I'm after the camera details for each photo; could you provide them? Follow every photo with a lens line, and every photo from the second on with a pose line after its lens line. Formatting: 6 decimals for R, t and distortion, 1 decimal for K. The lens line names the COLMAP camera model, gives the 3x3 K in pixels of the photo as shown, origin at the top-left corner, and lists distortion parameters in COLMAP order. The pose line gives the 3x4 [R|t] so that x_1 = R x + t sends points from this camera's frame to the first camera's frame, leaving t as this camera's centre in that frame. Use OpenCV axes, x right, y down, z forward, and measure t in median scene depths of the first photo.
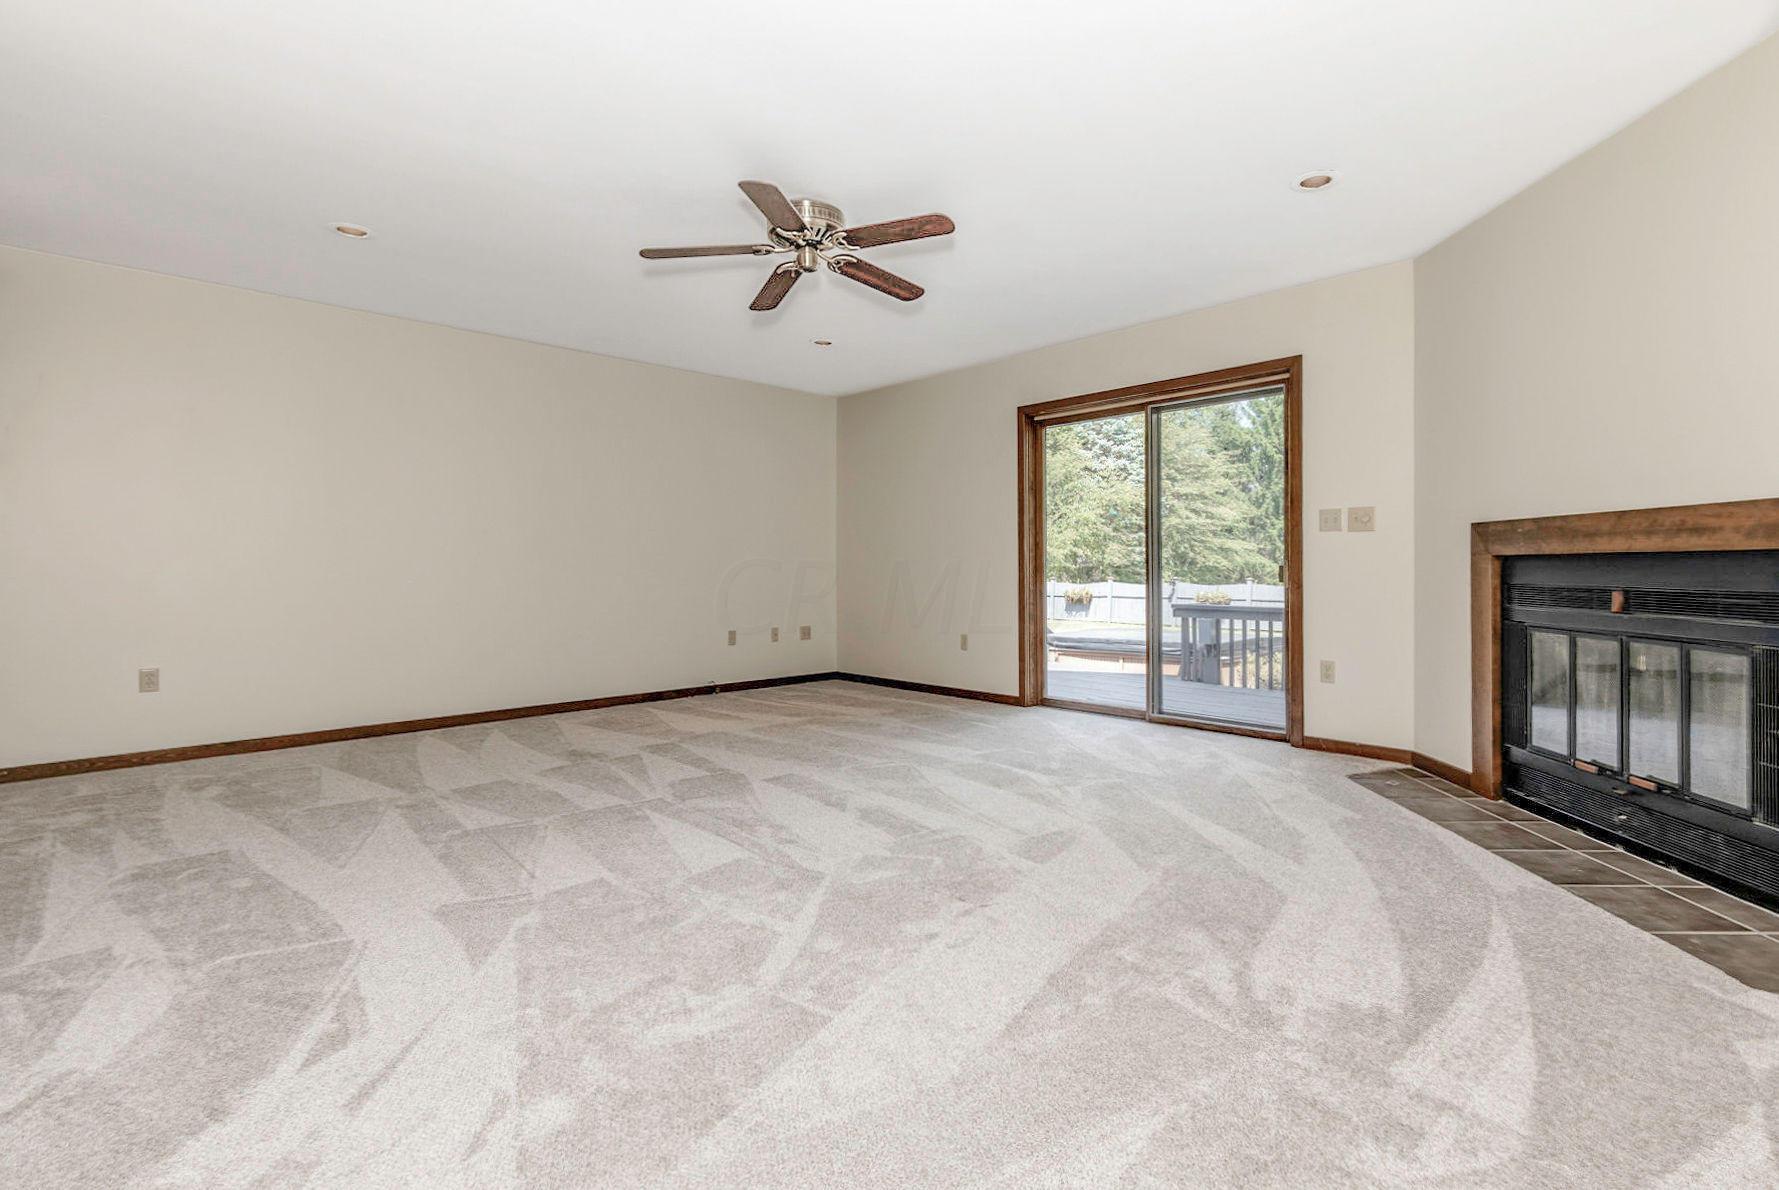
lens RADIAL K [[802.8, 0, 885.2], [0, 802.8, 573.1], [0, 0, 1]] dist [0.000595, -0.000016]
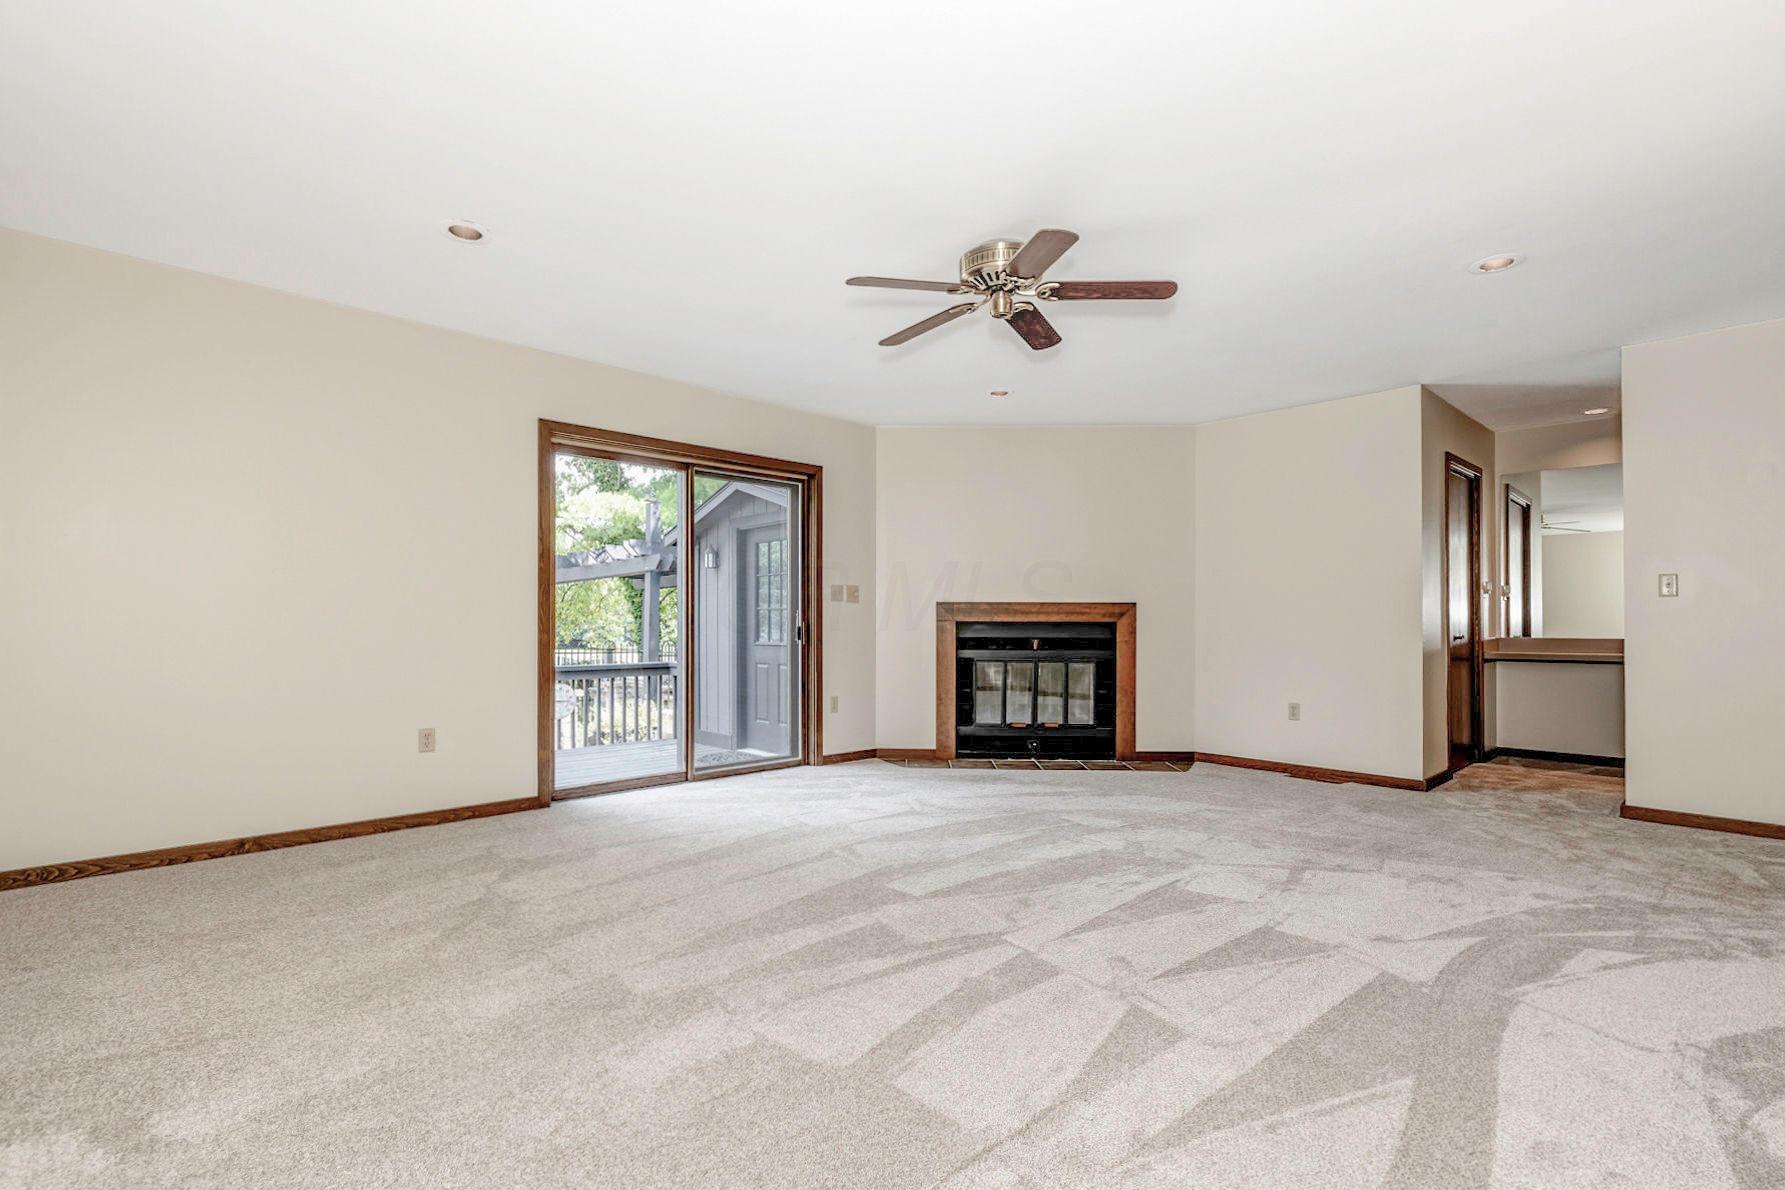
lens RADIAL K [[841.0, 0, 863.4], [0, 841.0, 588.6], [0, 0, 1]] dist [0.011839, -0.000262]
pose [[-0.001638, 0.047940, 0.998849, -1.183476], [0.001351, 0.998849, -0.047938, -0.005931], [-0.999998, 0.001270, -0.001701, 1.279436]]
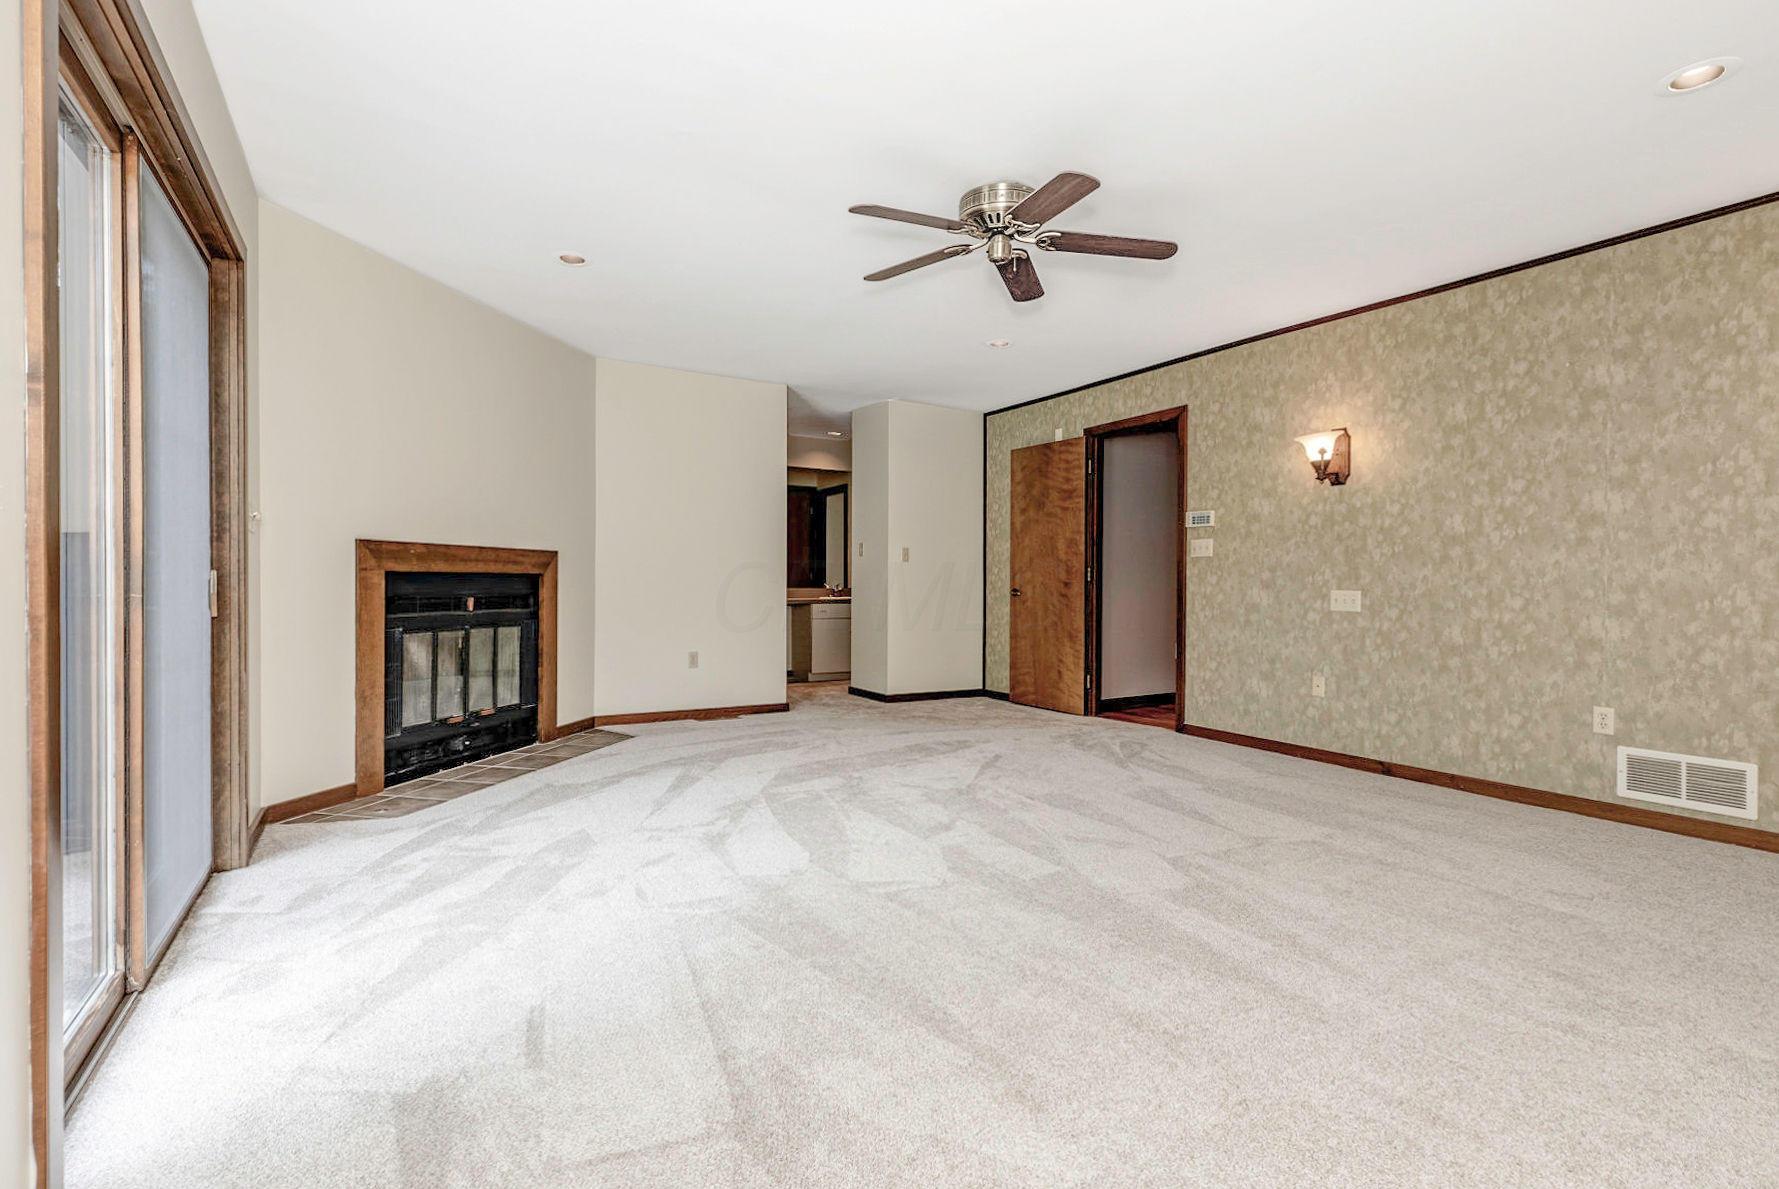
lens RADIAL K [[834.2, 0, 891.0], [0, 834.2, 583.4], [0, 0, 1]] dist [0.011424, 0.000145]
pose [[-0.988086, 0.006851, 0.153749, -0.127058], [0.007464, 0.999966, 0.003405, -0.003535], [-0.153721, 0.004512, -0.988104, 2.161374]]
